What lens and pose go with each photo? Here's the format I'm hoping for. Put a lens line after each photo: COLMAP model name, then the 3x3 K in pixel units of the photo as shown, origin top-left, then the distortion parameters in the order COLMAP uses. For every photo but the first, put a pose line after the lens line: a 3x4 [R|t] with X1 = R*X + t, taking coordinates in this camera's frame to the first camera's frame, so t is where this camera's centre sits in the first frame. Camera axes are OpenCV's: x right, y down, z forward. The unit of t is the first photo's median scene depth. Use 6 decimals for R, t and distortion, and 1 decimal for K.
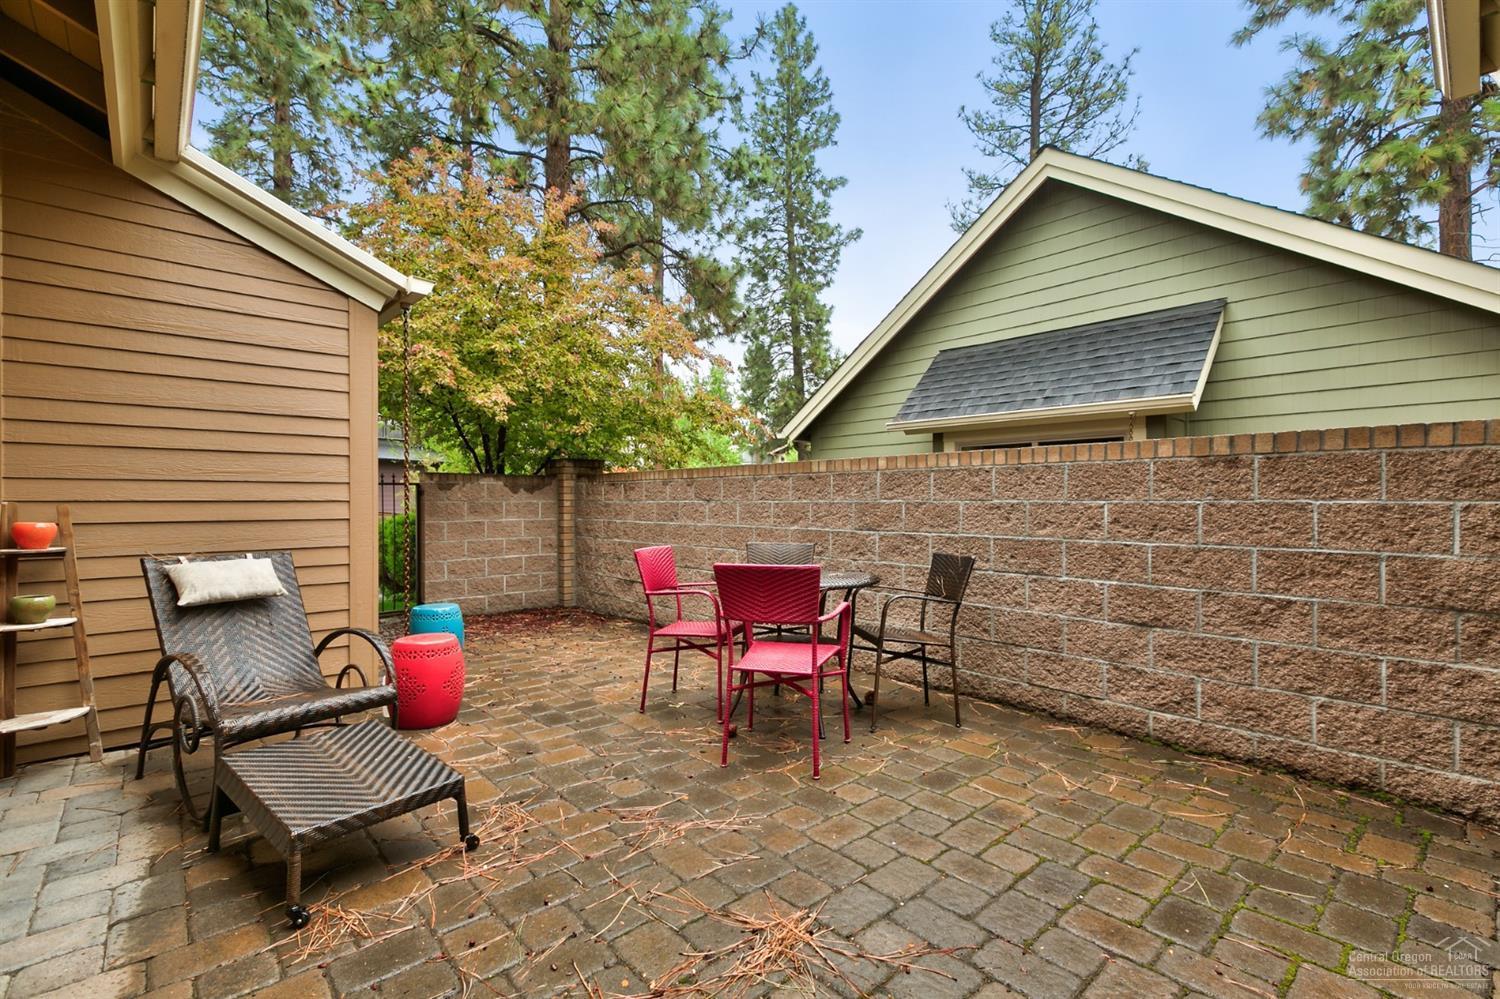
lens RADIAL K [[670.5, 0, 753.3], [0, 670.5, 498.6], [0, 0, 1]] dist [0.001864, 0.000122]
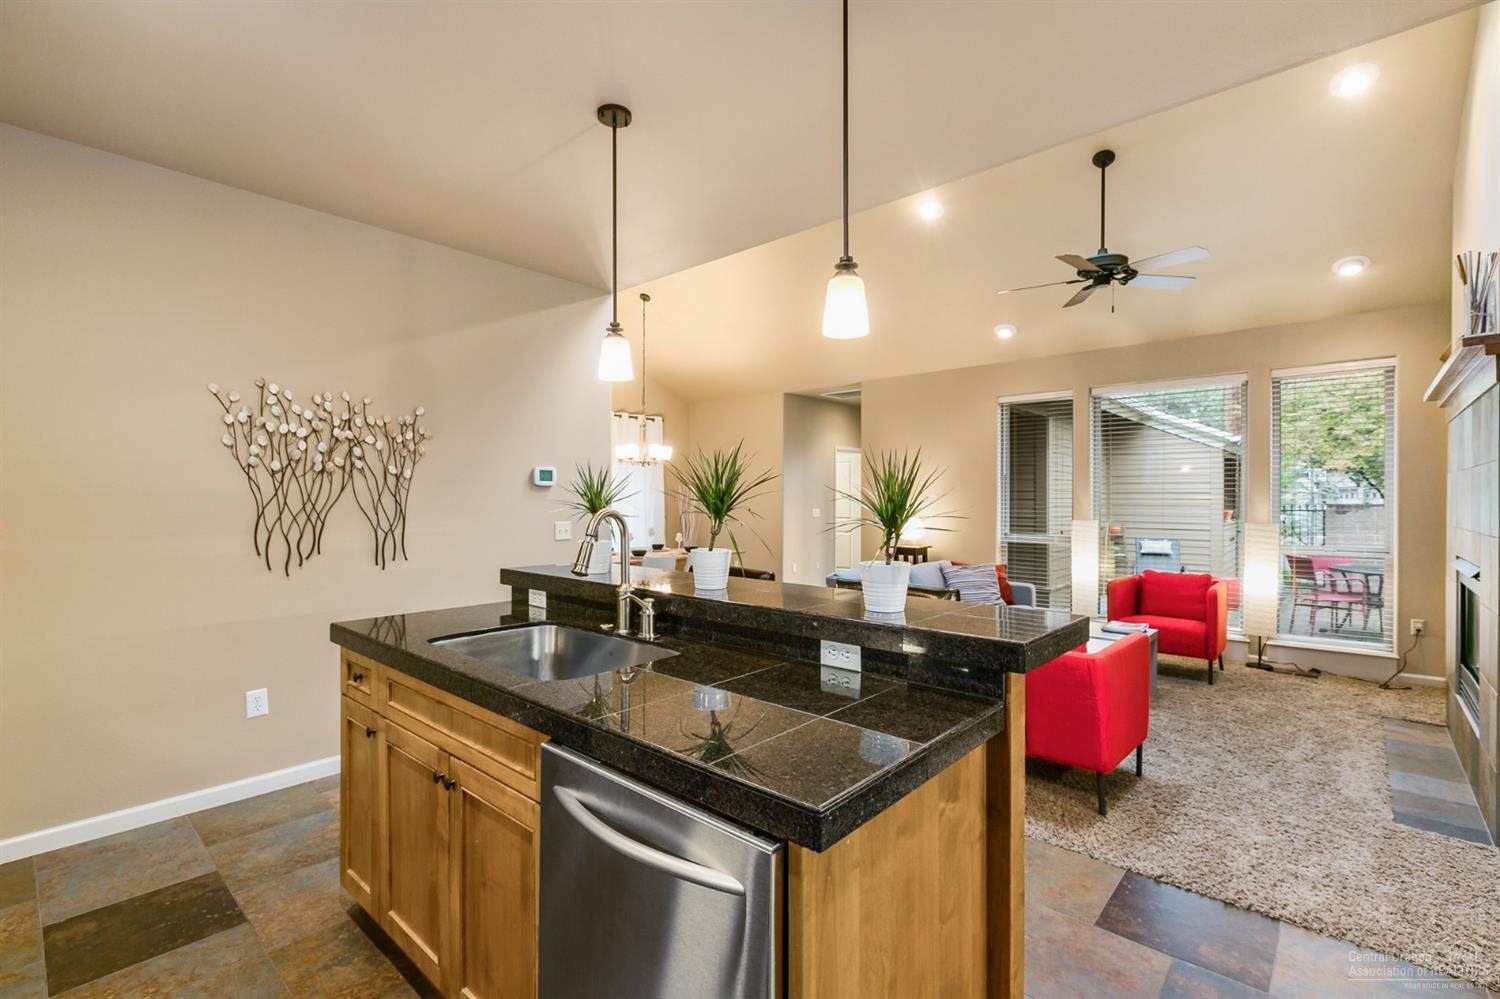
lens RADIAL K [[670.5, 0, 753.3], [0, 670.5, 498.6], [0, 0, 1]] dist [0.001864, 0.000122]
pose [[0.104737, 0.009166, -0.994458, 1.003849], [0.000408, 0.999957, 0.009260, -0.065249], [0.994500, -0.001375, 0.104729, -0.579643]]
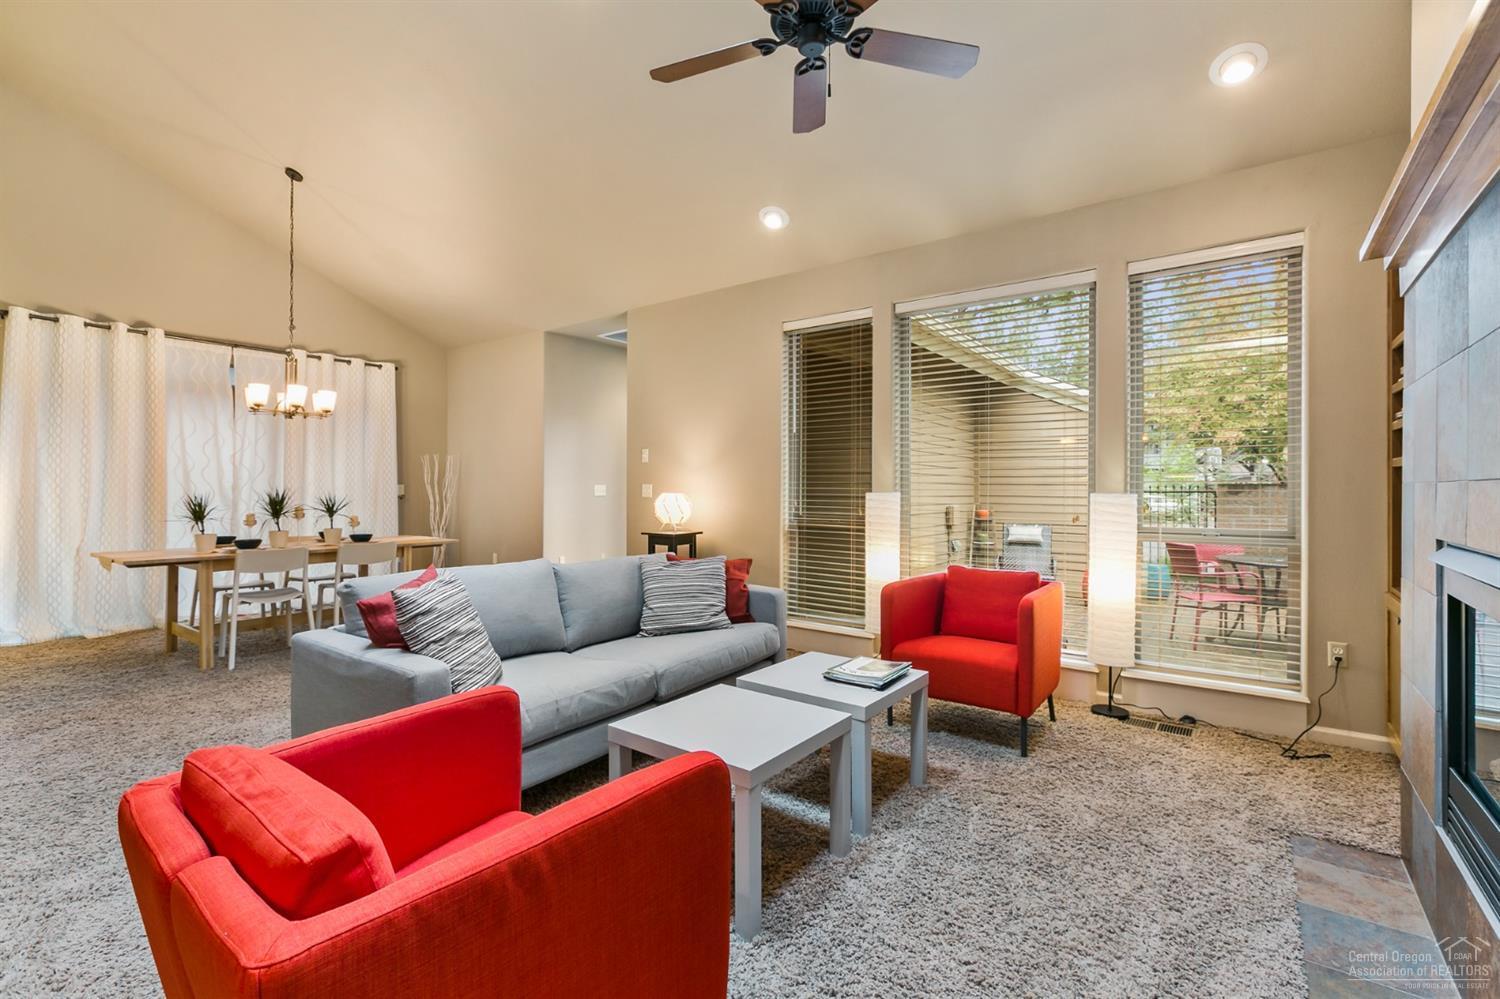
lens RADIAL K [[671.5, 0, 747.5], [0, 671.5, 485.7], [0, 0, 1]] dist [-0.000004, -0.000123]
pose [[0.192022, 0.003711, -0.981384, 0.735265], [-0.002680, 0.999991, 0.003257, -0.035211], [0.981387, 0.002004, 0.192031, -0.278837]]
